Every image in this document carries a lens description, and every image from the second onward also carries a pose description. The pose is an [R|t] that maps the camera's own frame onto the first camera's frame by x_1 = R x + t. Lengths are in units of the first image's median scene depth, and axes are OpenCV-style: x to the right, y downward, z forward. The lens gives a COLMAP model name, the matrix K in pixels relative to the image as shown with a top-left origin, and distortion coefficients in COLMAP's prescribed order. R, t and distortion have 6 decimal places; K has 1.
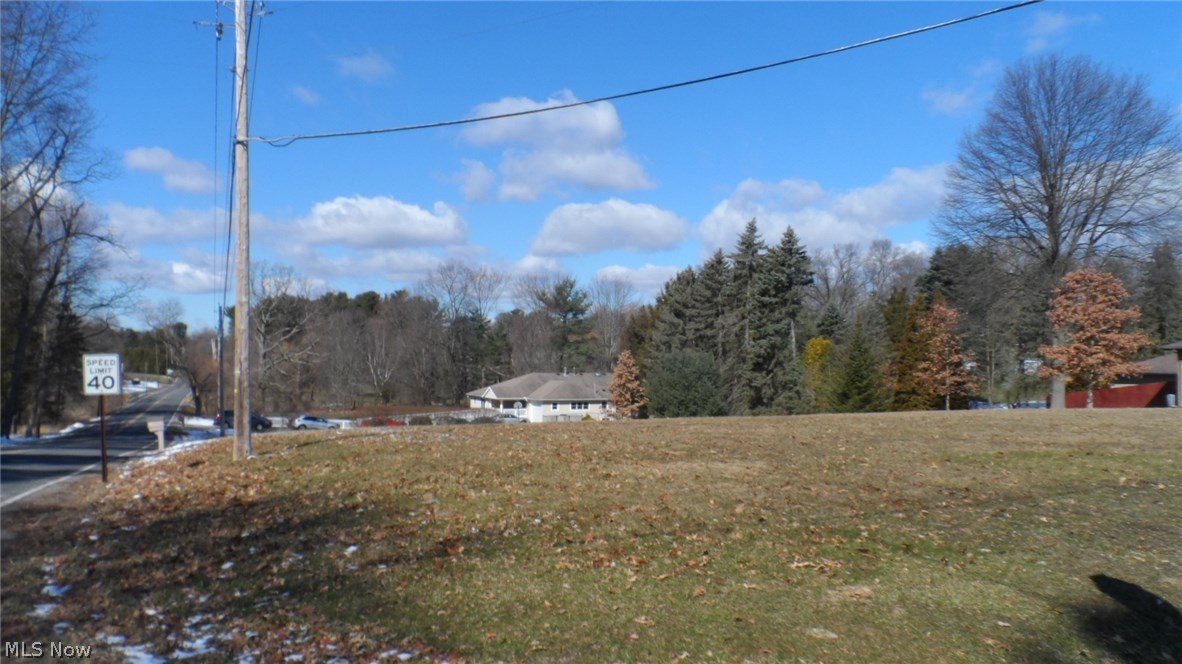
lens RADIAL K [[904.6, 0, 586.9], [0, 904.6, 338.3], [0, 0, 1]] dist [0.002141, 0.001380]
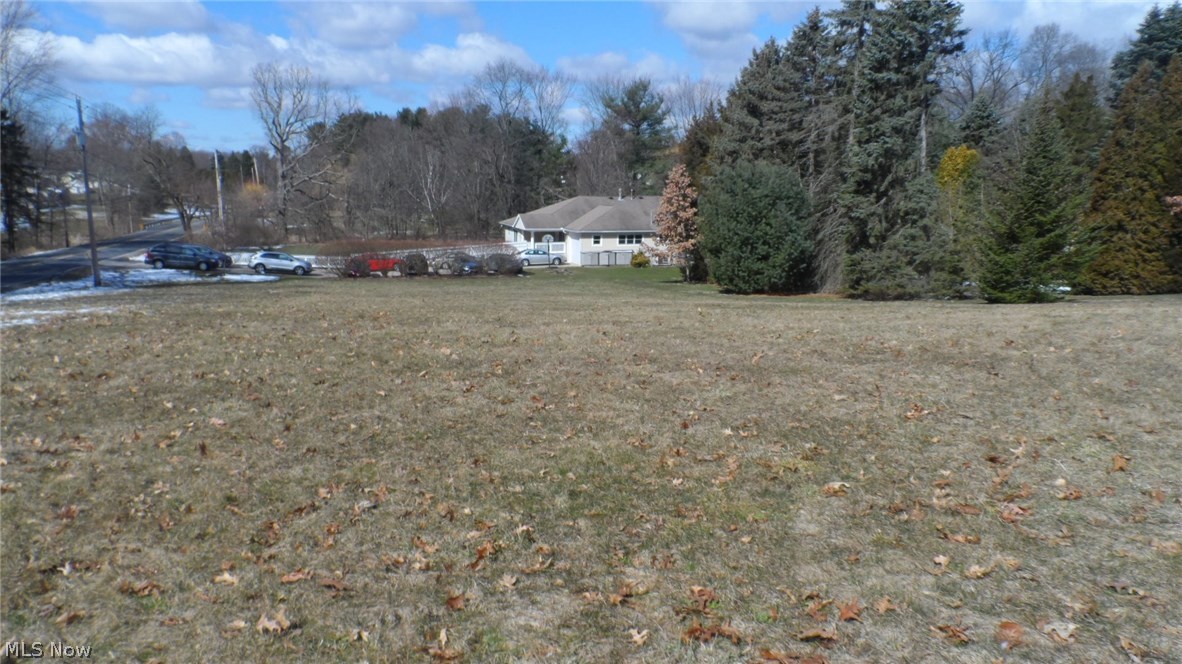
lens RADIAL K [[904.6, 0, 591.2], [0, 904.6, 330.1], [0, 0, 1]] dist [0.002141, 0.001380]
pose [[0.992540, 0.016713, -0.120768, 0.065972], [0.005894, 0.982823, 0.184454, 0.010194], [0.121777, -0.183790, 0.975393, 0.286743]]
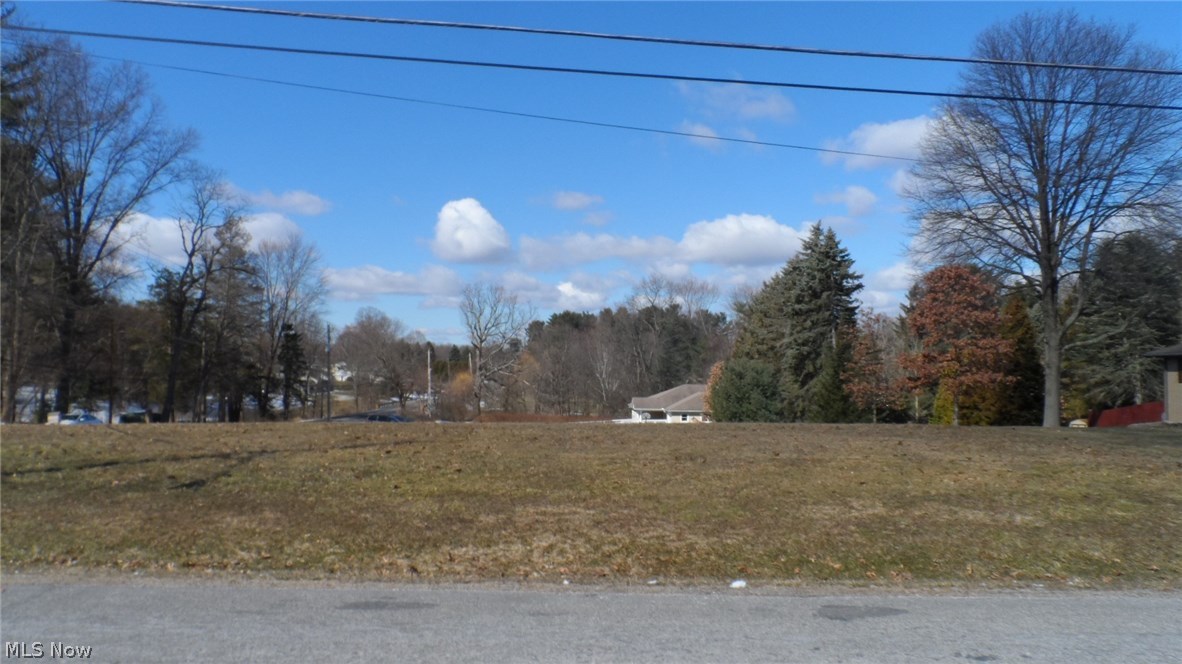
lens RADIAL K [[904.6, 0, 595.7], [0, 904.6, 332.7], [0, 0, 1]] dist [0.002141, 0.001380]
pose [[0.933817, -0.016004, -0.357392, 0.284325], [0.008709, 0.999720, -0.022011, 0.002586], [0.357644, 0.017442, 0.933695, 0.032645]]
